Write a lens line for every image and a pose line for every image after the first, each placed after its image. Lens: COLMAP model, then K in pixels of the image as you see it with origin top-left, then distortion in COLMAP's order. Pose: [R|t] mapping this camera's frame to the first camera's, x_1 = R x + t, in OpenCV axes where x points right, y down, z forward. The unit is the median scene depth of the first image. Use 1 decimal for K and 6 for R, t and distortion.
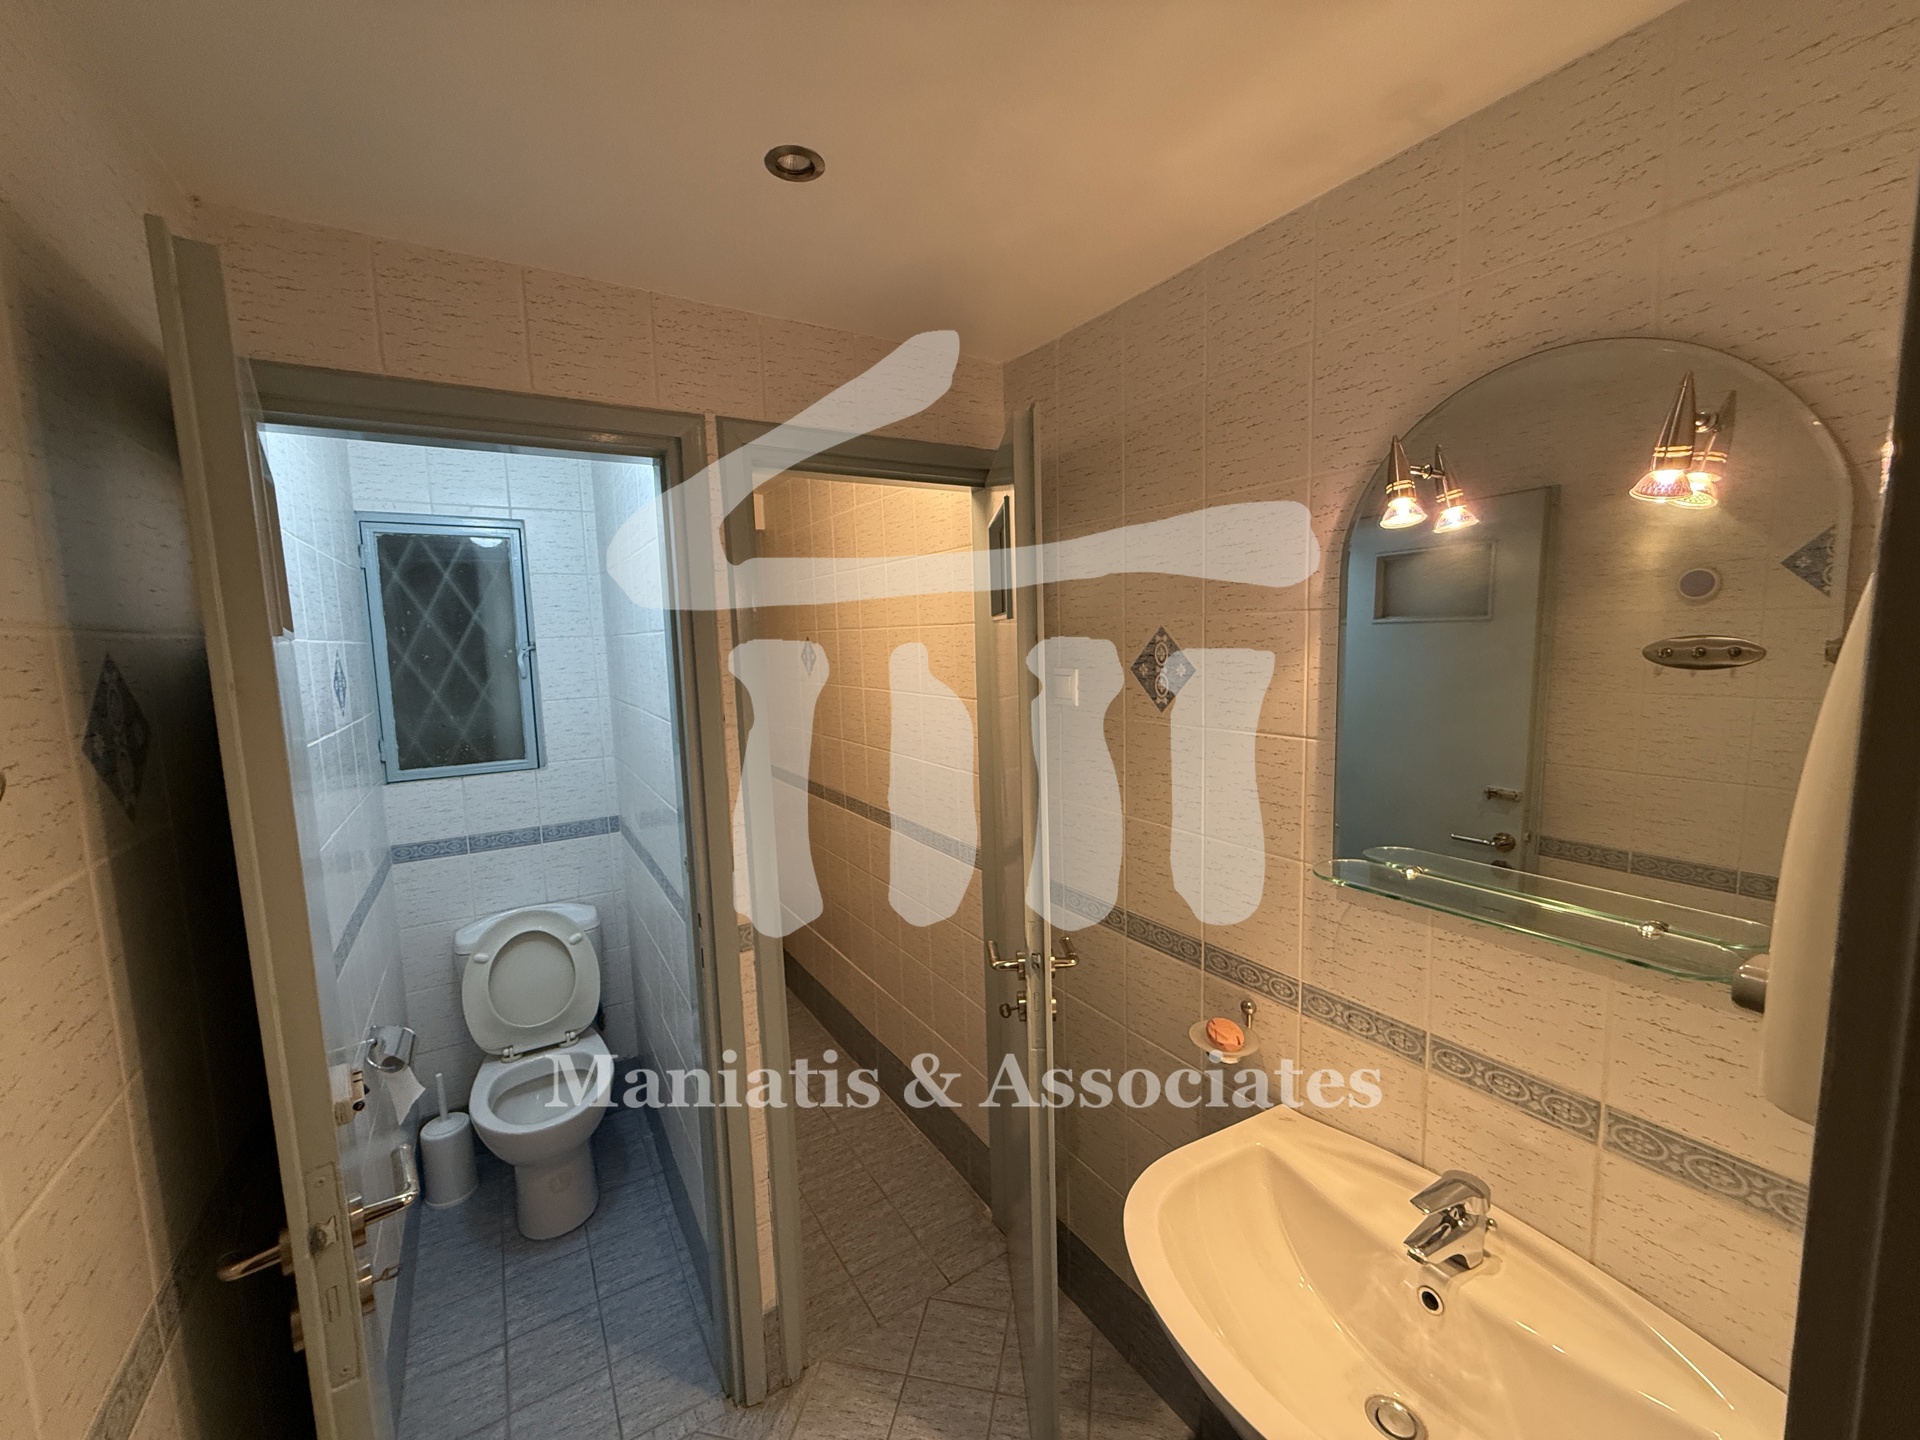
lens RADIAL K [[771.9, 0, 960.0], [0, 771.9, 717.5], [0, 0, 1]] dist [-0.003015, -0.000589]
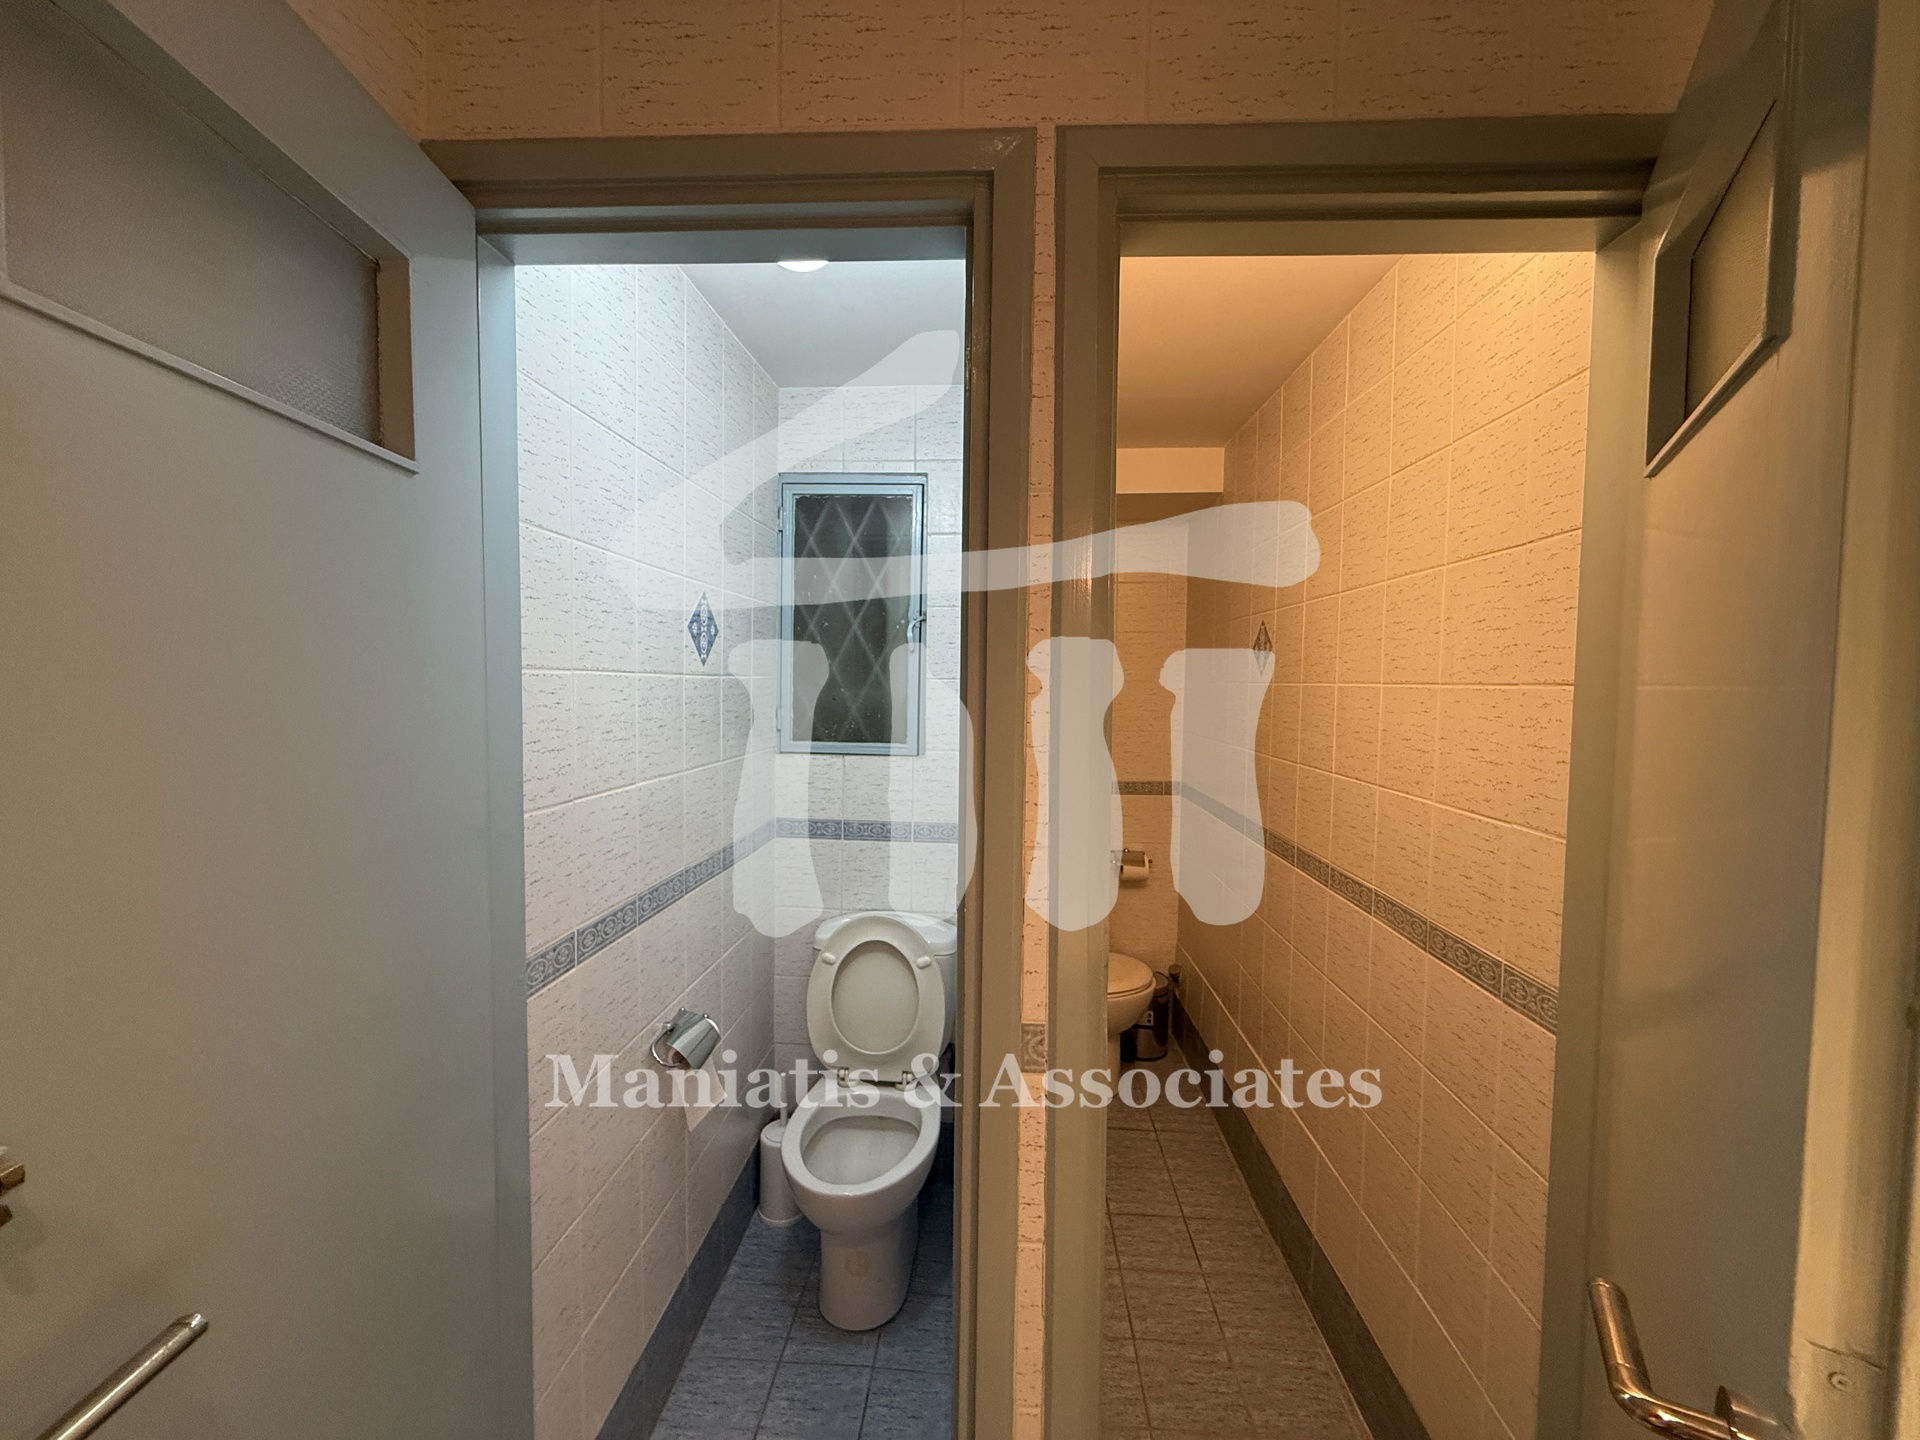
lens RADIAL K [[771.9, 0, 947.6], [0, 771.9, 717.1], [0, 0, 1]] dist [-0.003015, -0.000589]
pose [[0.807505, 0.068092, -0.585917, -0.009626], [-0.103304, 0.994288, -0.026823, 0.045173], [0.580744, 0.082187, 0.809927, 0.331699]]
